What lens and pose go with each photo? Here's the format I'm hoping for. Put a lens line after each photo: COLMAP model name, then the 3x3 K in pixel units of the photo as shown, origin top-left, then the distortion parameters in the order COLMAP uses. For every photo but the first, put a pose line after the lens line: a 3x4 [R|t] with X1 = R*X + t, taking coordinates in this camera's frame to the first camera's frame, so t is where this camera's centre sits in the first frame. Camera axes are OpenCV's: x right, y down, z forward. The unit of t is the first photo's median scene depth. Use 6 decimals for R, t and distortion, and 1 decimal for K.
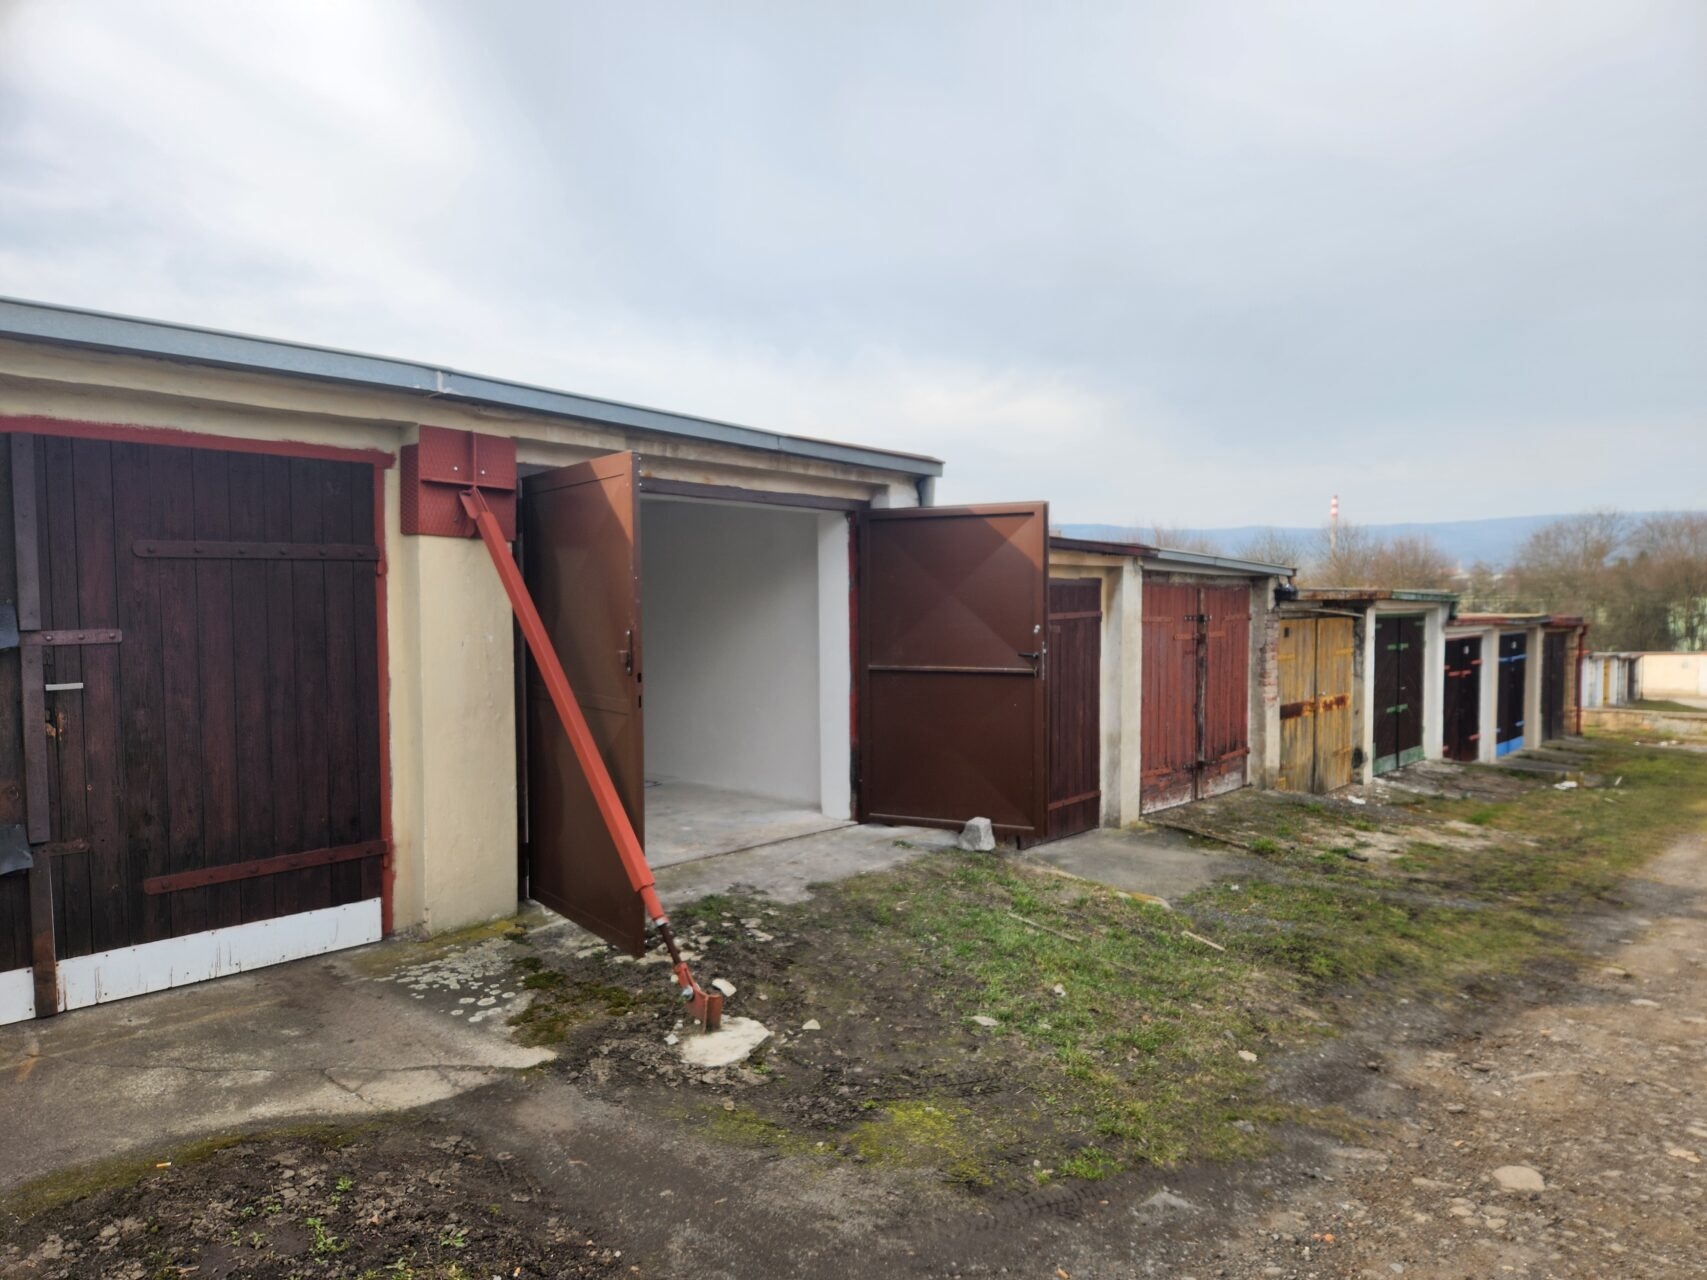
lens RADIAL K [[1131.7, 0, 879.8], [0, 1131.7, 648.4], [0, 0, 1]] dist [0.068351, -0.072245]
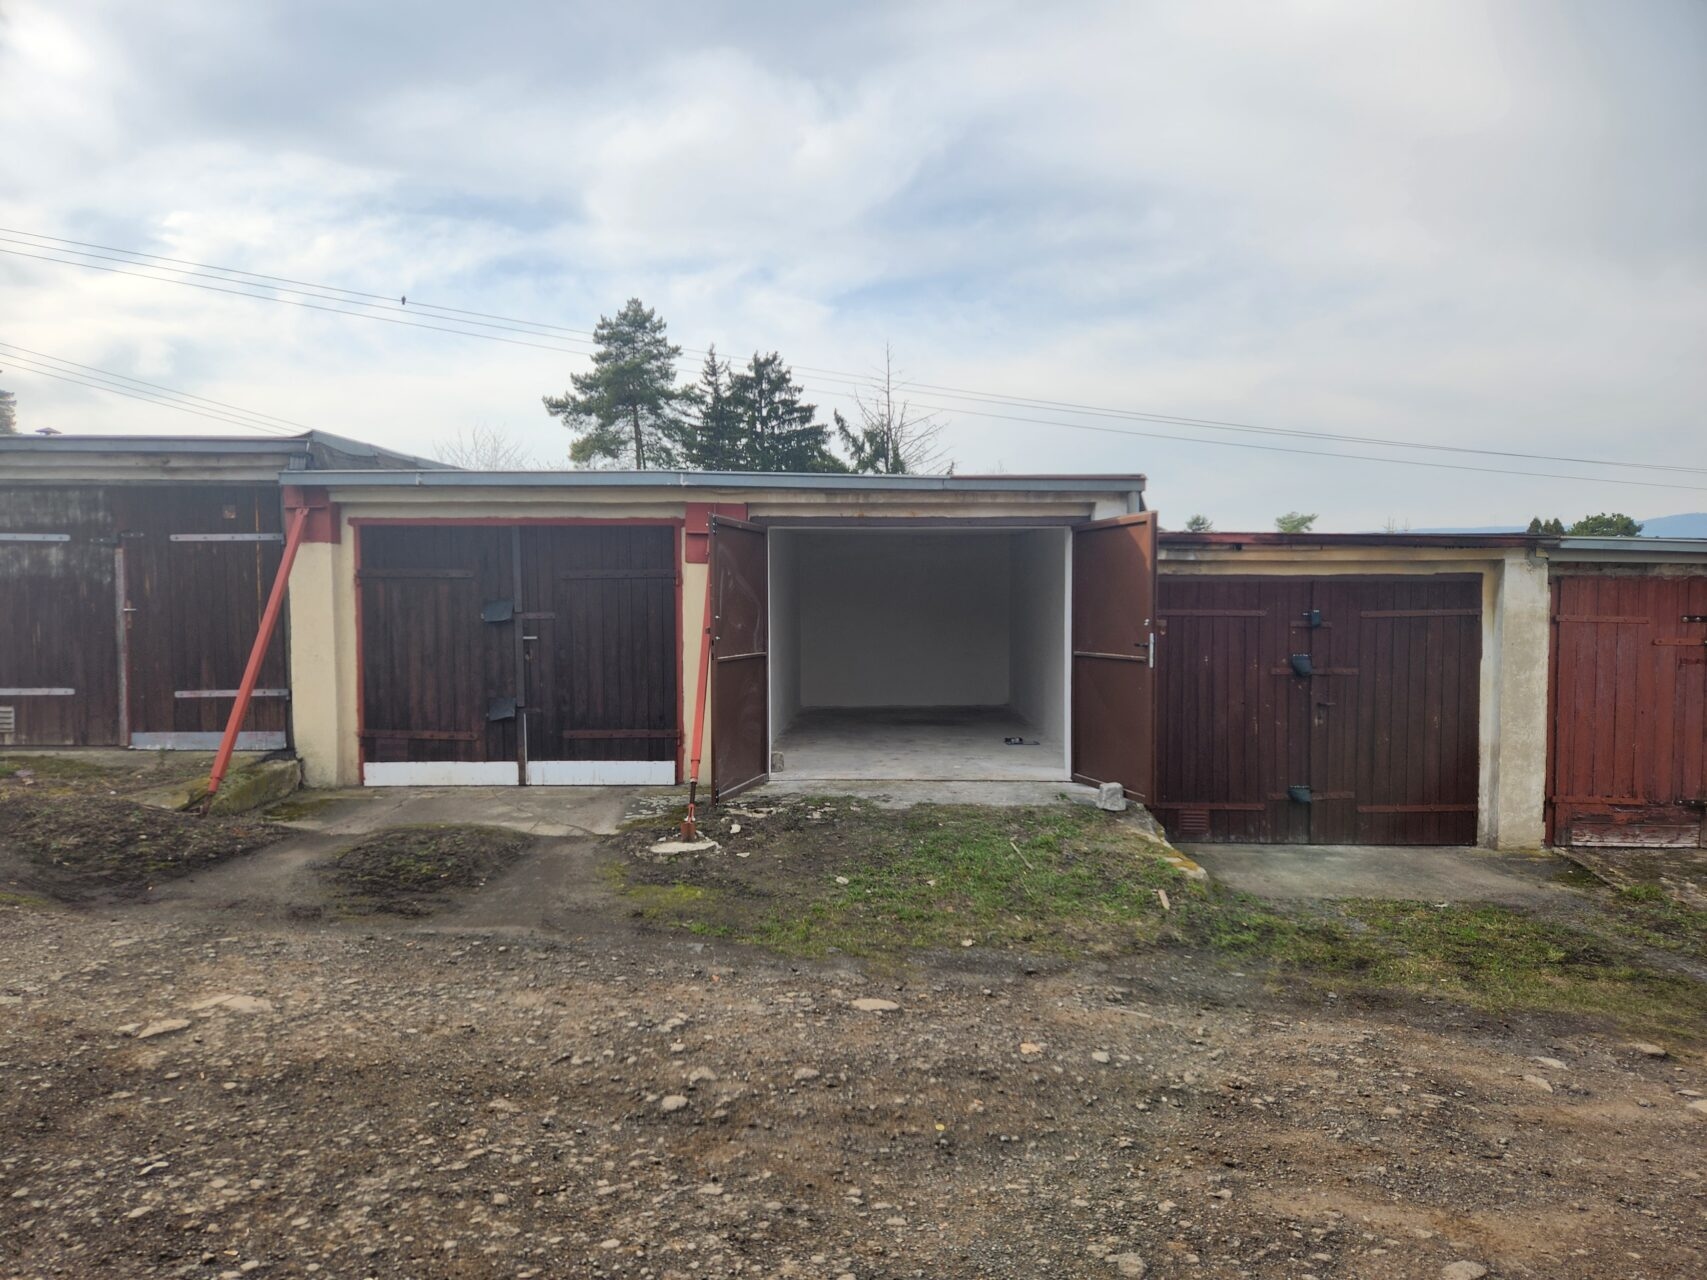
lens RADIAL K [[1129.0, 0, 881.1], [0, 1129.0, 645.7], [0, 0, 1]] dist [0.081968, -0.068944]
pose [[0.652236, 0.027448, -0.757519, 1.167776], [-0.030618, 0.999483, 0.009854, 0.004841], [0.757398, 0.016767, 0.652739, 0.064491]]
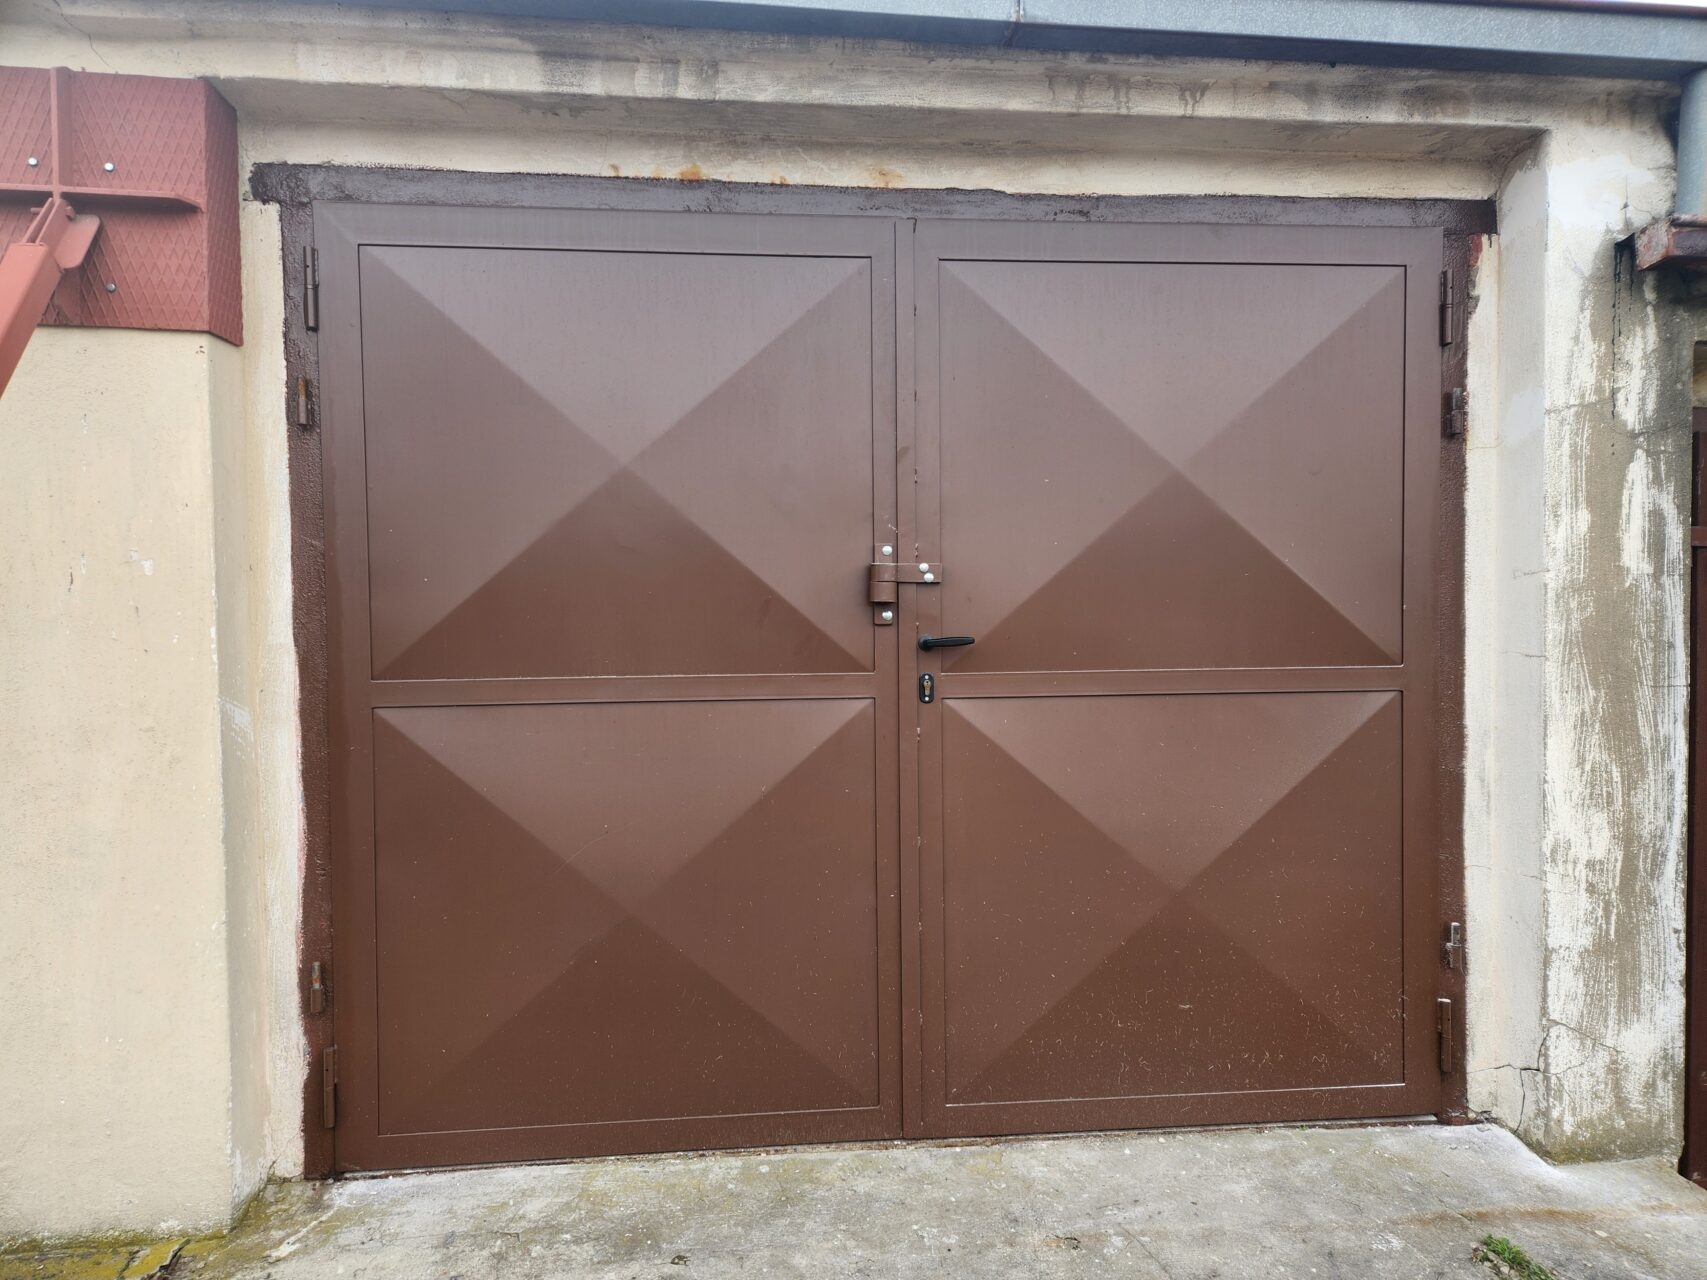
lens RADIAL K [[1129.0, 0, 881.1], [0, 1129.0, 645.7], [0, 0, 1]] dist [0.081968, -0.068944]
pose [[0.721494, 0.018437, -0.692175, 0.156412], [-0.019990, 0.999783, 0.005794, 0.012486], [0.692132, 0.009656, 0.721706, 0.935726]]
